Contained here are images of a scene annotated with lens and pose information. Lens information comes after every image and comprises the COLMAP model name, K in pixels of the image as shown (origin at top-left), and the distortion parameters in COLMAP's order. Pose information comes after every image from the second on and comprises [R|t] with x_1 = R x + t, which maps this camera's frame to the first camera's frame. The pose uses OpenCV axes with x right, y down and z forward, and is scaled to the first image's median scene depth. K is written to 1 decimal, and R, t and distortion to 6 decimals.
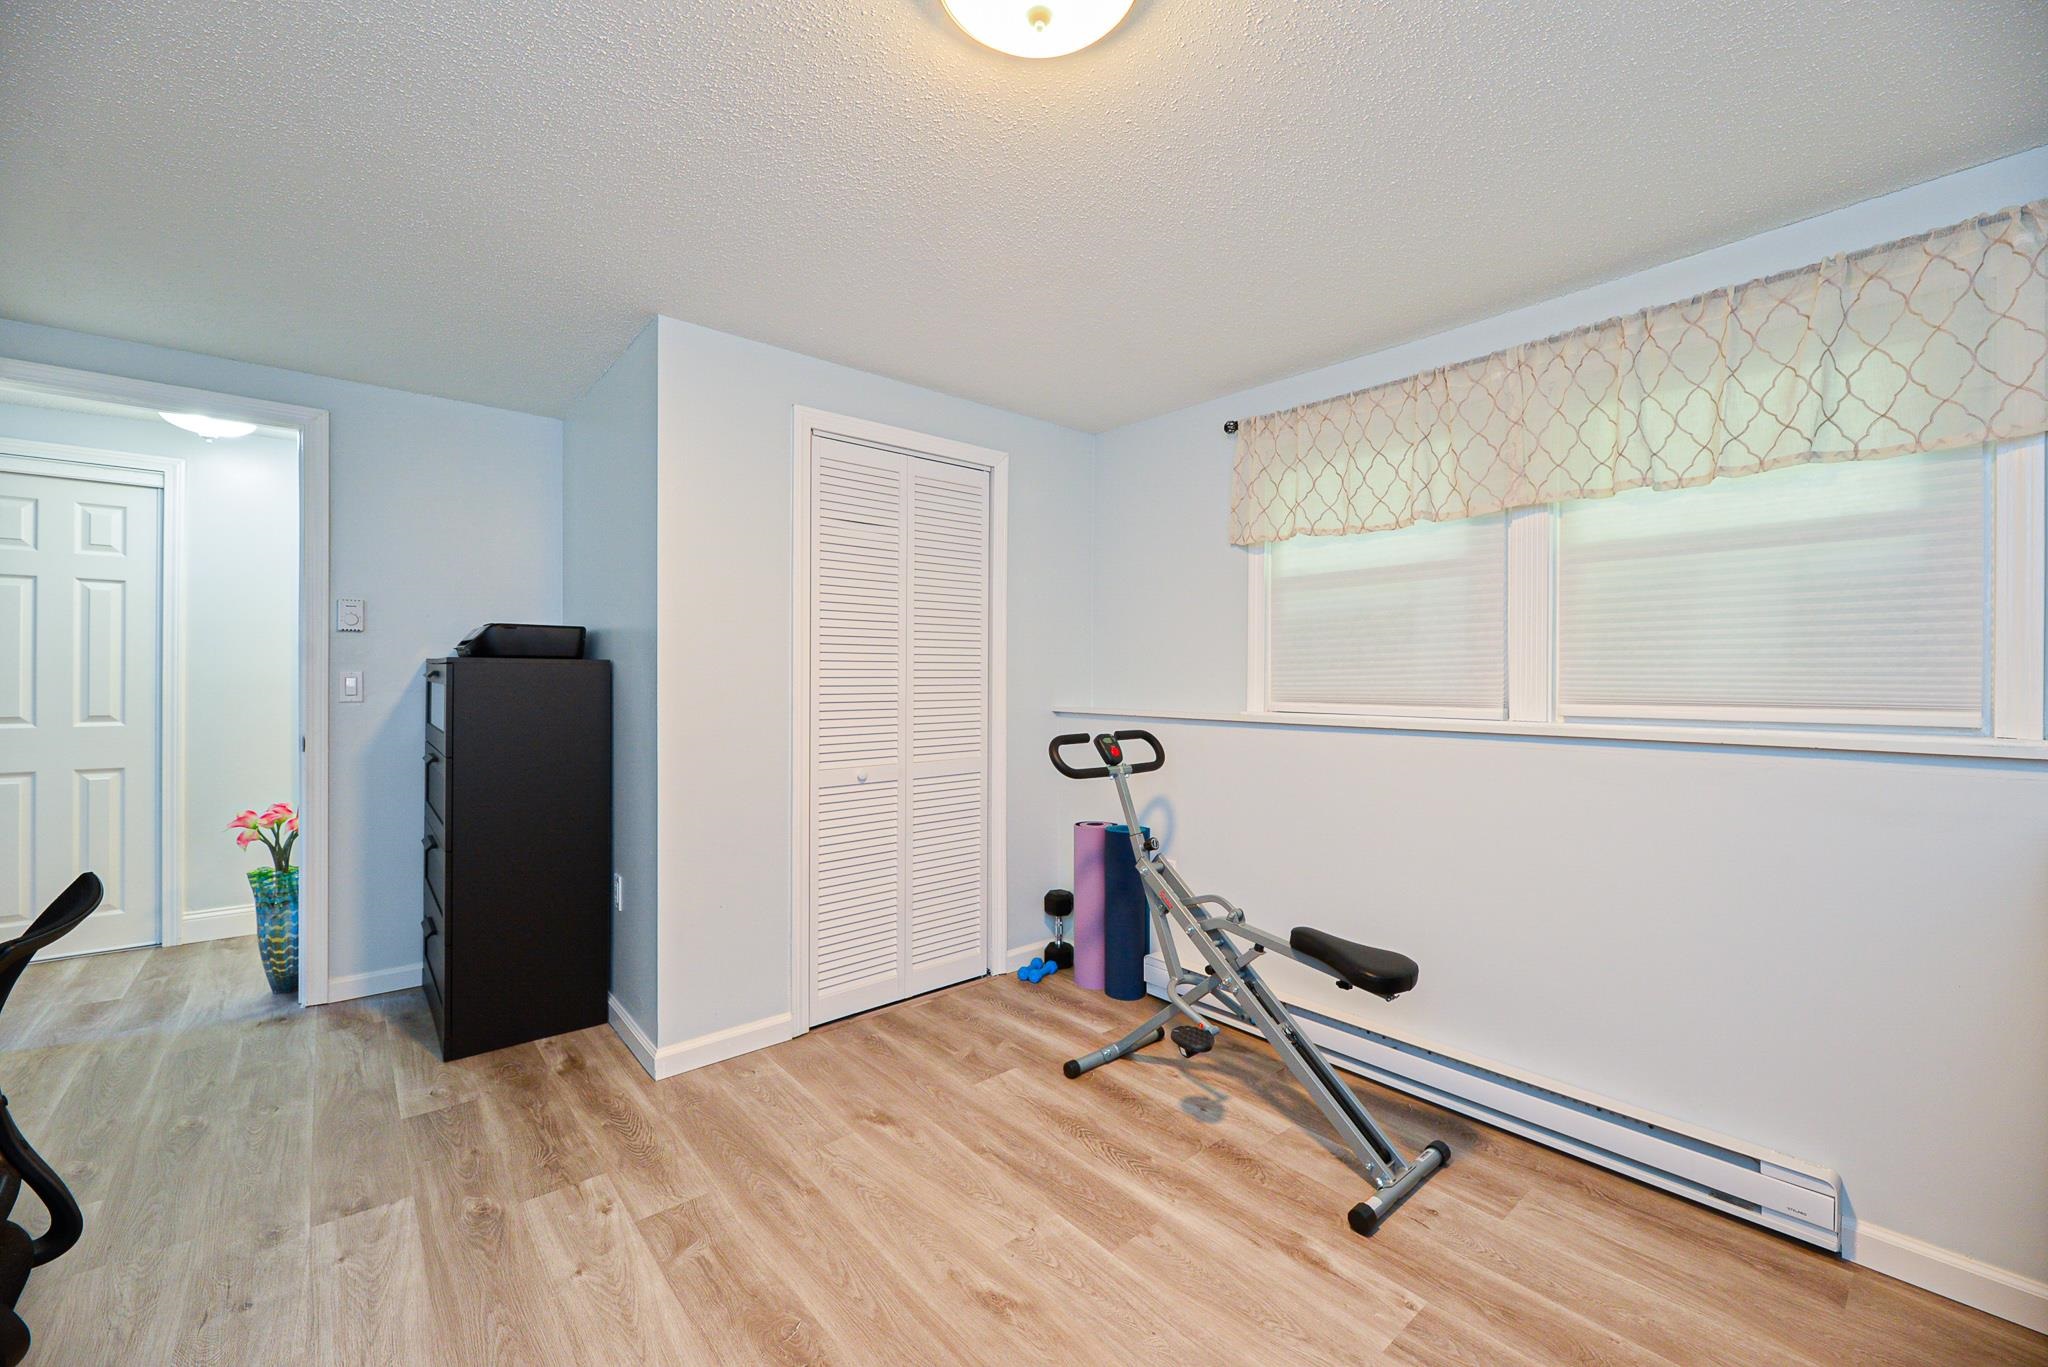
lens RADIAL K [[811.1, 0, 1024.4], [0, 811.1, 679.4], [0, 0, 1]] dist [-0.004522, -0.000384]
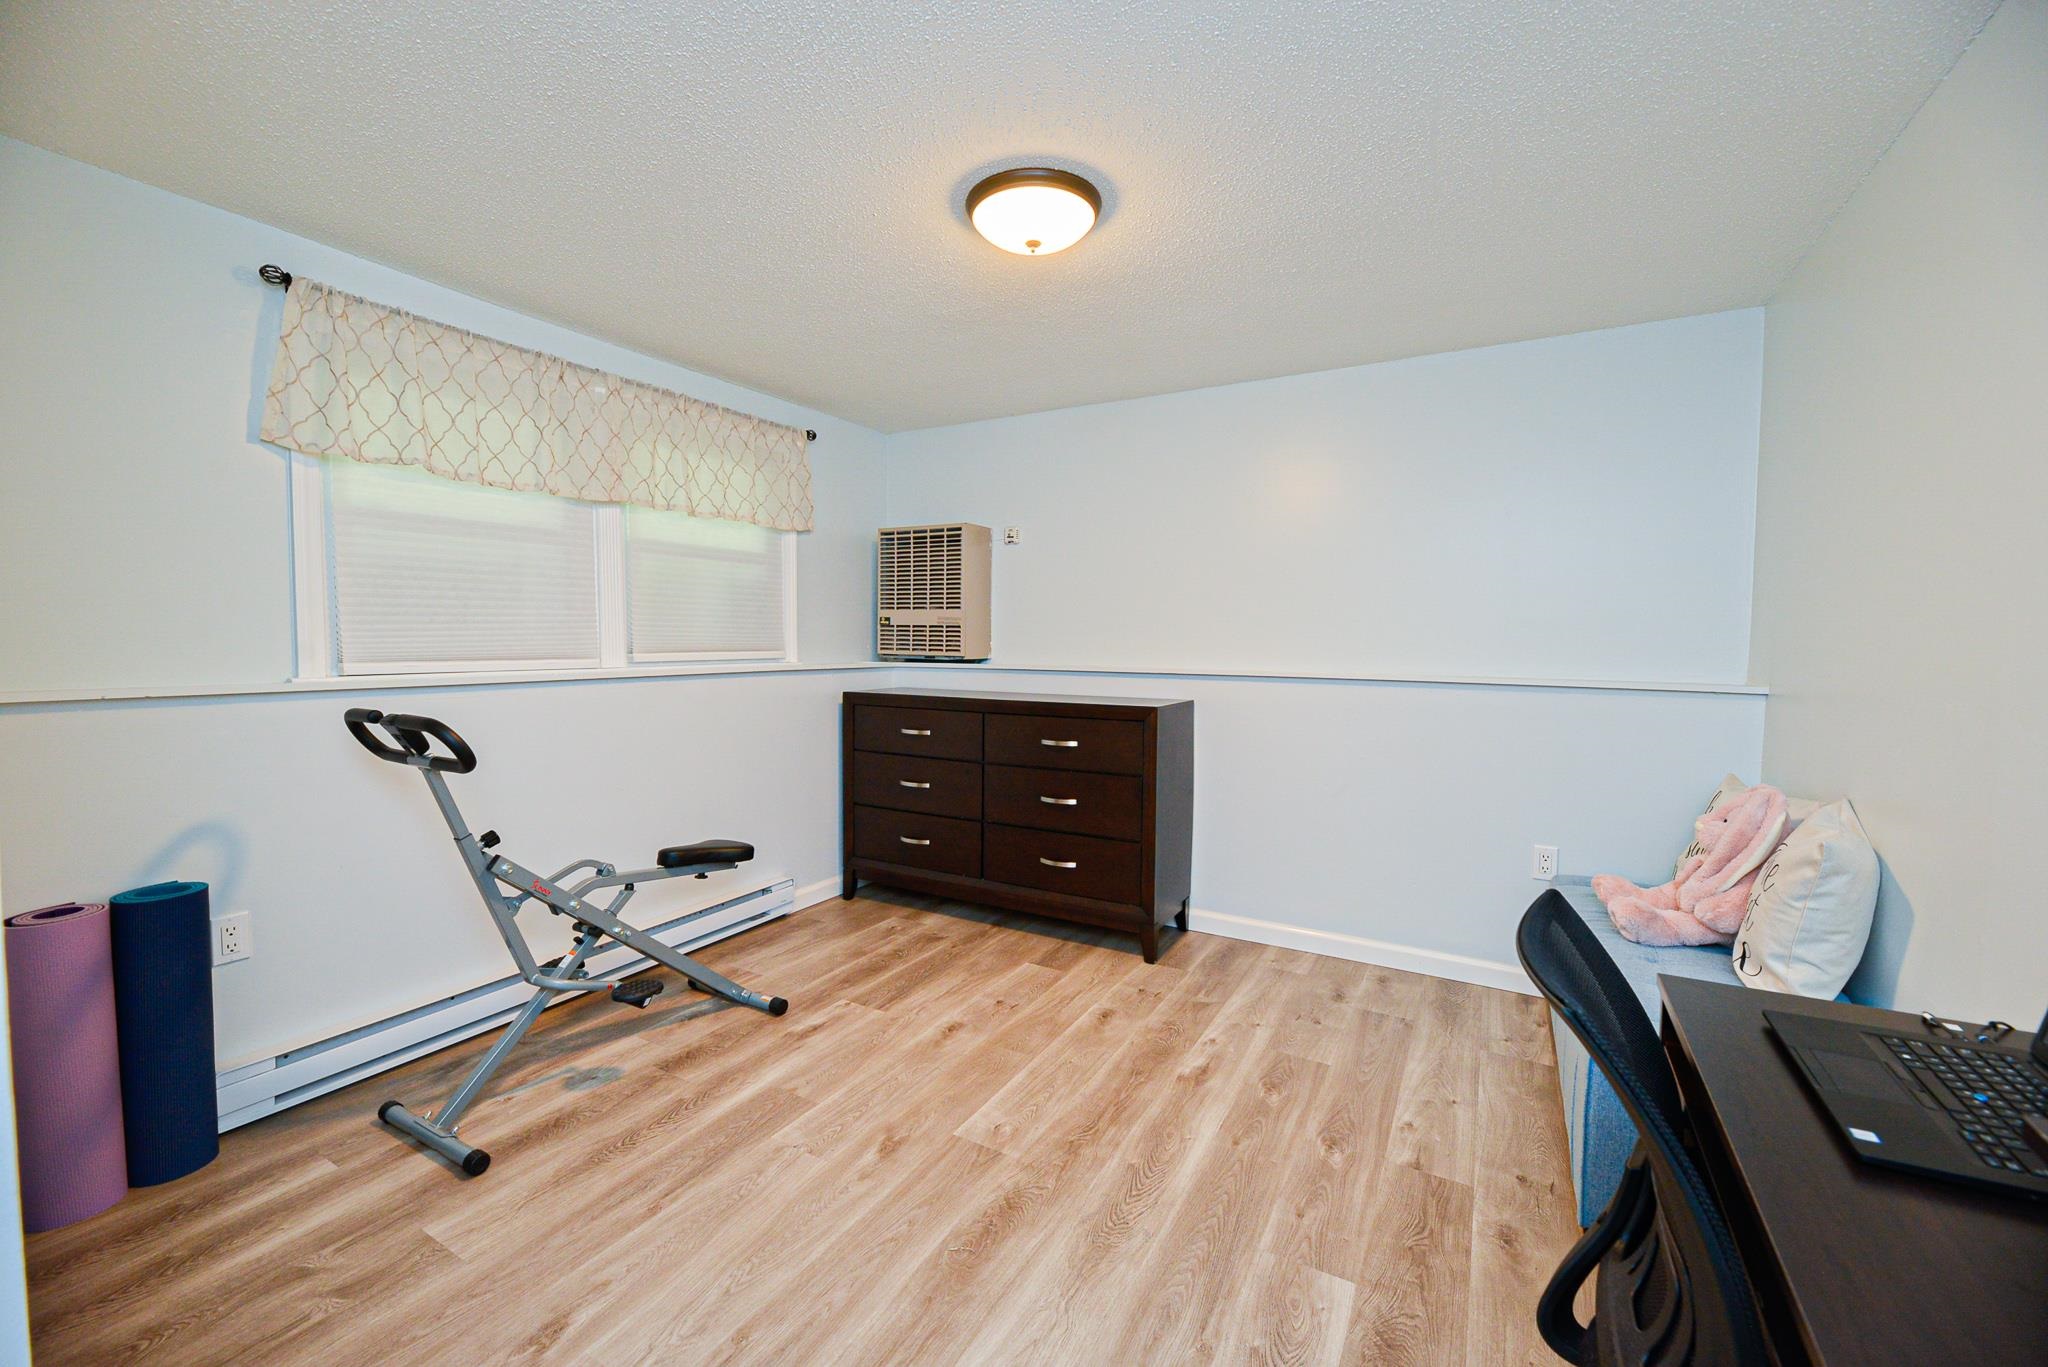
lens RADIAL K [[836.9, 0, 1001.2], [0, 836.9, 672.6], [0, 0, 1]] dist [0.000220, -0.000067]
pose [[-0.317428, -0.043603, 0.947280, -0.914303], [-0.003587, 0.998990, 0.044781, -0.002321], [-0.948276, 0.010817, -0.317263, 0.897415]]
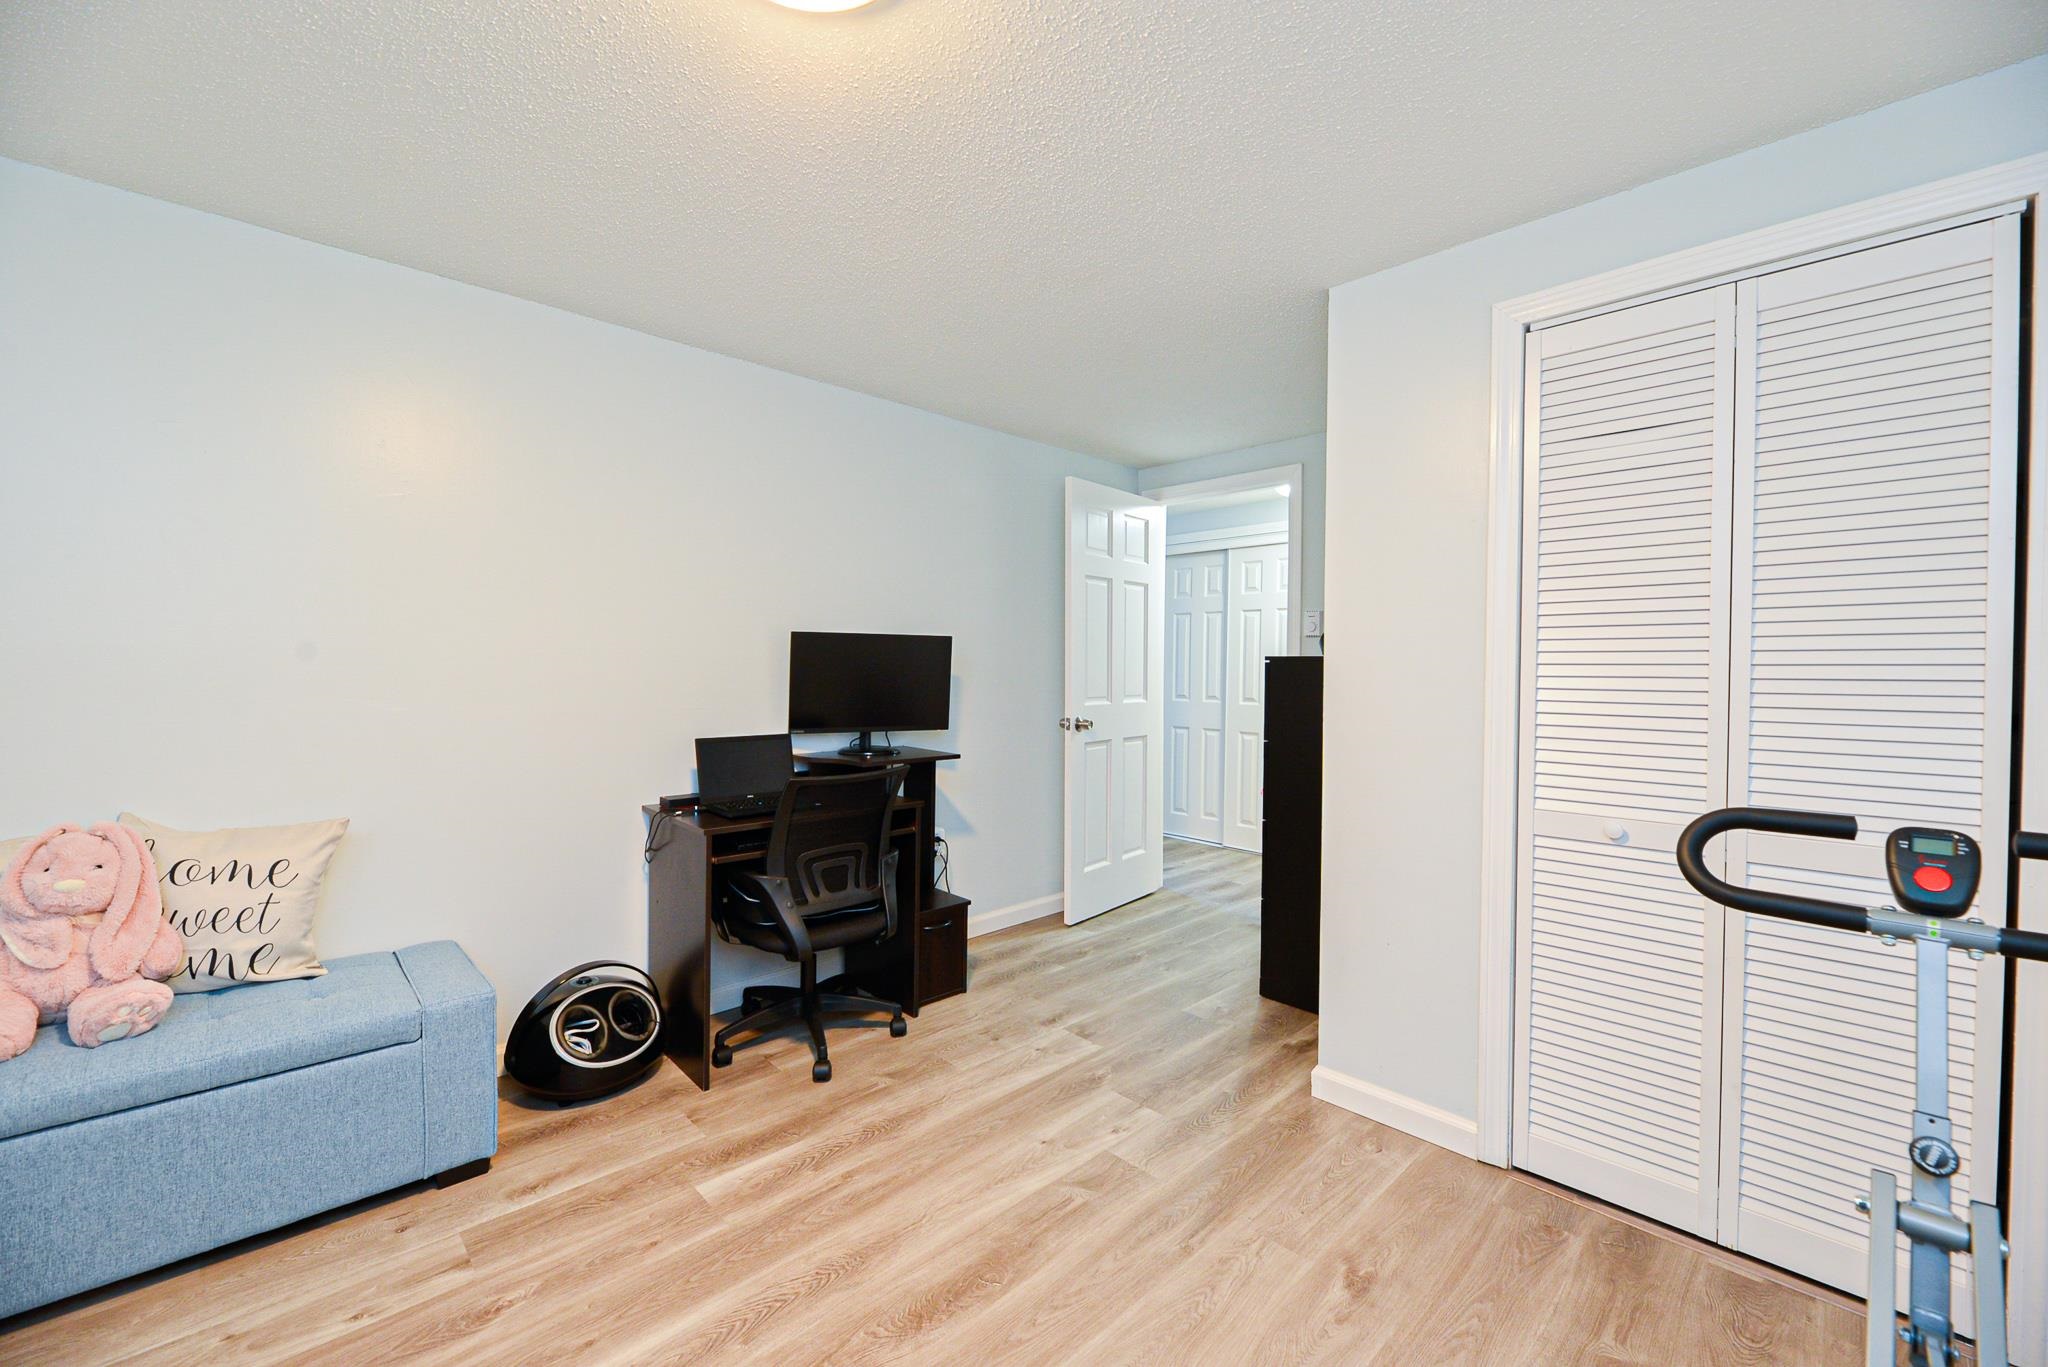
lens RADIAL K [[824.4, 0, 1024.1], [0, 824.4, 679.1], [0, 0, 1]] dist [0.000423, -0.003168]
pose [[0.068730, 0.011629, -0.997568, 0.552266], [-0.014204, 0.999842, 0.010677, -0.002070], [0.997534, 0.013436, 0.068884, 0.666562]]
